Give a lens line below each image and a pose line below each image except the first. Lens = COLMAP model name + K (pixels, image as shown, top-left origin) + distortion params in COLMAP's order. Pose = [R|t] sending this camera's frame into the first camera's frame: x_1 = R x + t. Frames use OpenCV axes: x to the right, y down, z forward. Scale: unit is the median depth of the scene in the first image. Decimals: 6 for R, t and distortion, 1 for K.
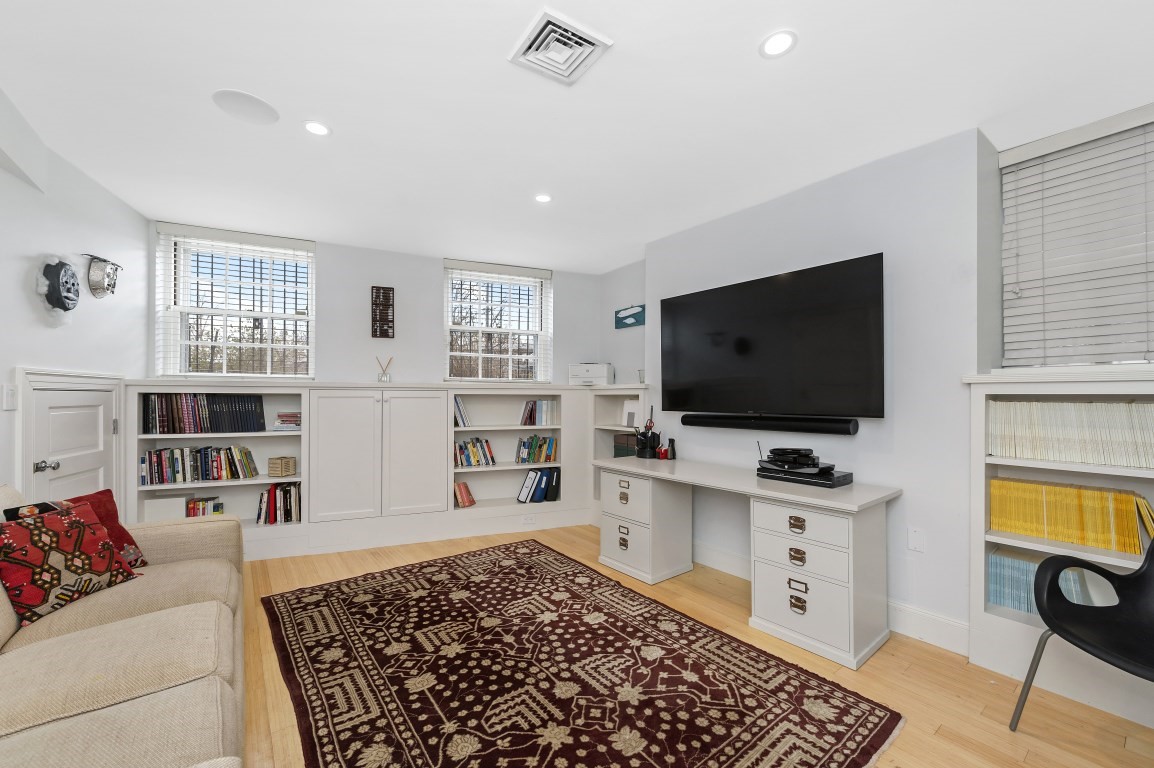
lens RADIAL K [[454.0, 0, 569.0], [0, 454.0, 393.4], [0, 0, 1]] dist [-0.002454, -0.000904]
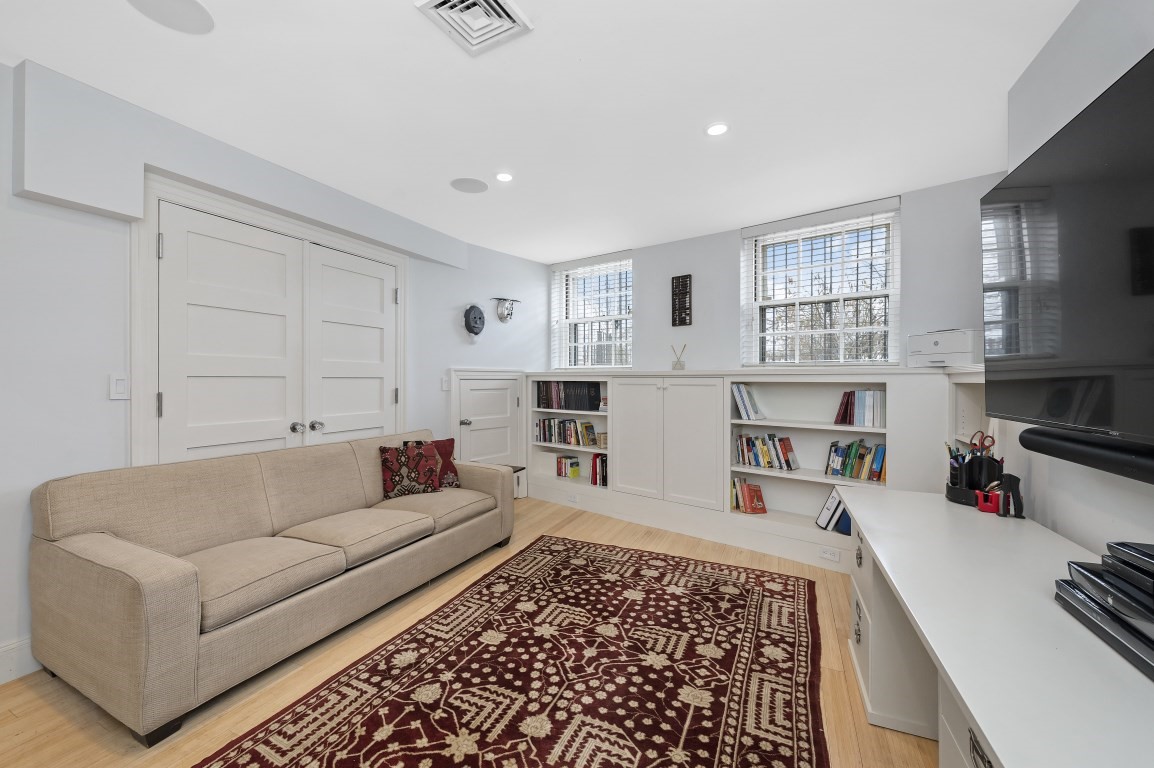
lens RADIAL K [[454.0, 0, 571.1], [0, 454.0, 379.8], [0, 0, 1]] dist [-0.002454, -0.000904]
pose [[0.477190, -0.000820, -0.878800, 0.509461], [0.005579, 0.999982, 0.002096, -0.007350], [0.878783, -0.005903, 0.477186, 0.418869]]
